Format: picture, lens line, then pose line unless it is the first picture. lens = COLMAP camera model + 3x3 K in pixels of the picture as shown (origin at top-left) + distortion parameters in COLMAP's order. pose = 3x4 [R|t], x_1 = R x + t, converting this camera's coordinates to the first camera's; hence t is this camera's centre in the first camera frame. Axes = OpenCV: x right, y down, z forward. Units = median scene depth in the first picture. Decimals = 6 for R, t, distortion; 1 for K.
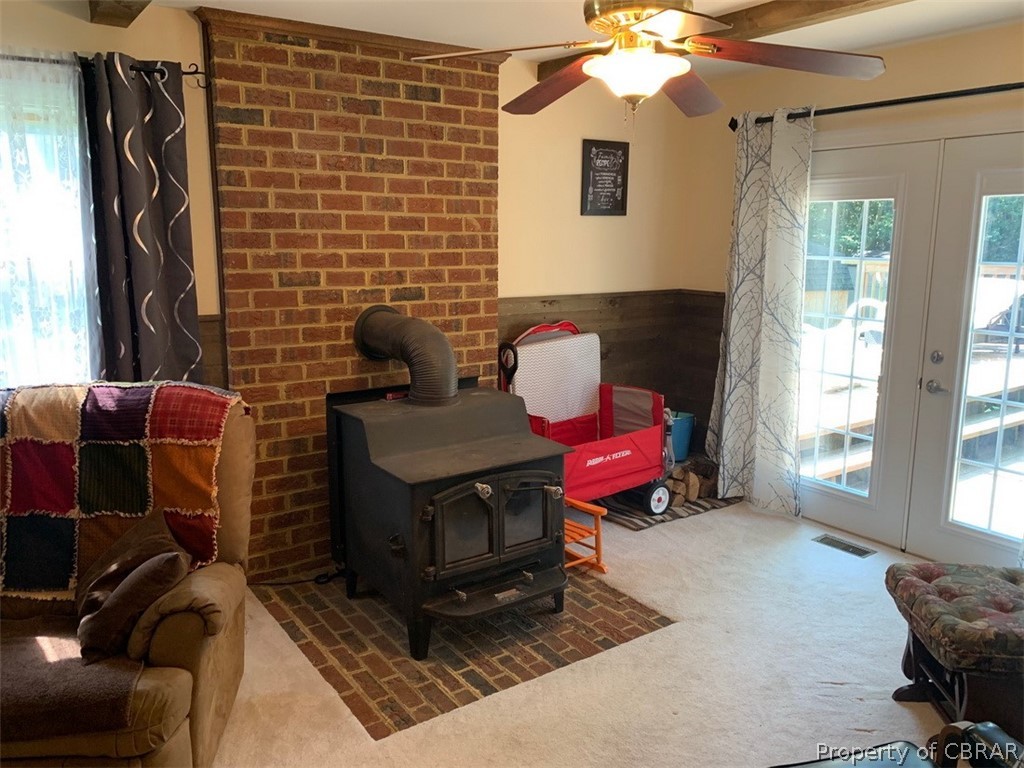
lens RADIAL K [[786.7, 0, 509.2], [0, 786.7, 362.7], [0, 0, 1]] dist [0.008804, -0.002764]
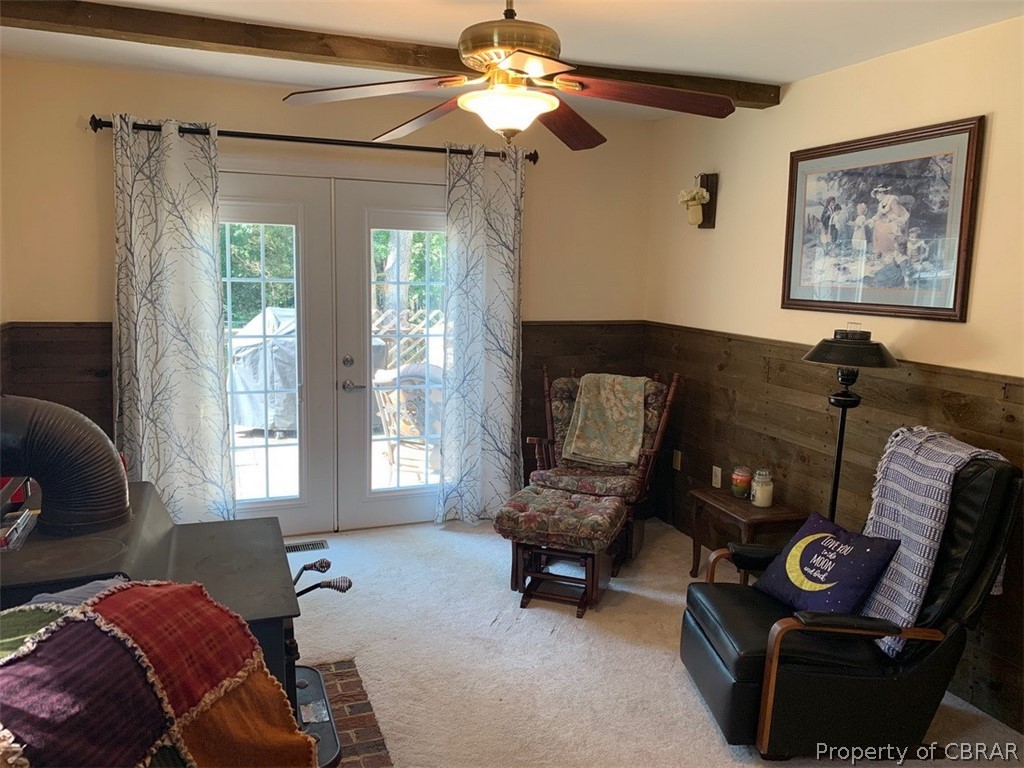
lens RADIAL K [[777.8, 0, 497.5], [0, 777.8, 378.0], [0, 0, 1]] dist [0.010468, -0.006962]
pose [[0.253507, -0.136271, 0.957687, -0.535651], [0.139588, 0.984819, 0.103182, -0.071952], [-0.957209, 0.107524, 0.268681, 0.471715]]
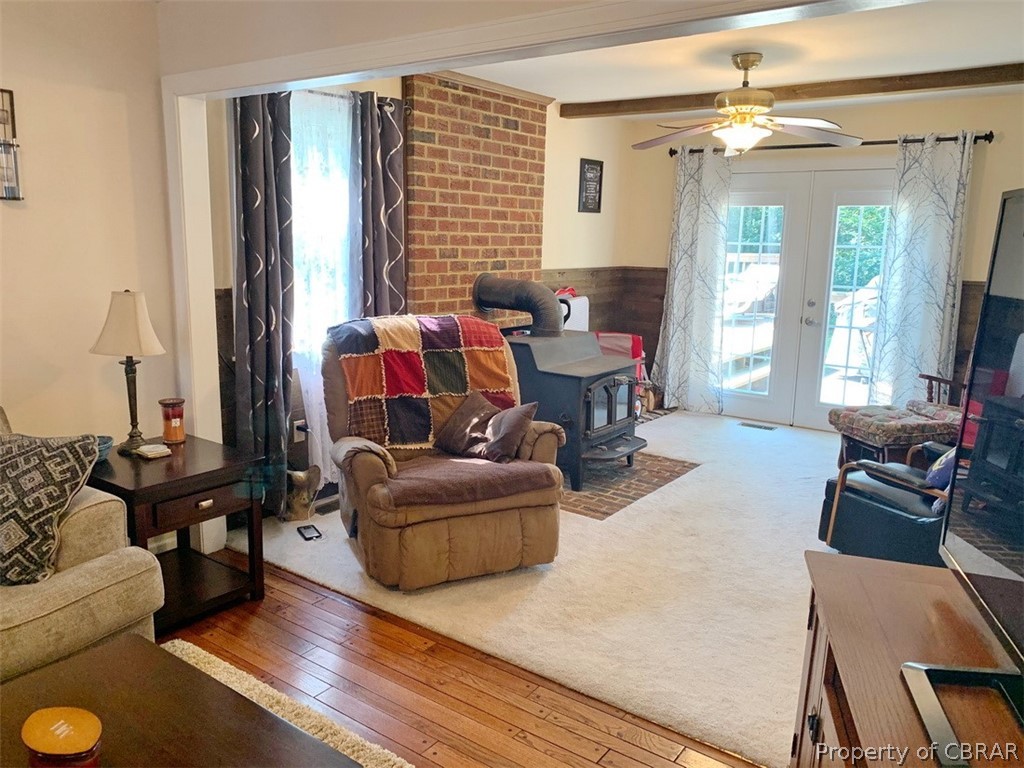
lens RADIAL K [[777.8, 0, 497.5], [0, 777.8, 378.0], [0, 0, 1]] dist [0.010468, -0.006962]
pose [[0.949551, -0.044860, 0.310389, -0.595463], [0.038059, 0.998885, 0.027937, 0.079077], [-0.311296, -0.014715, 0.950199, -0.345710]]
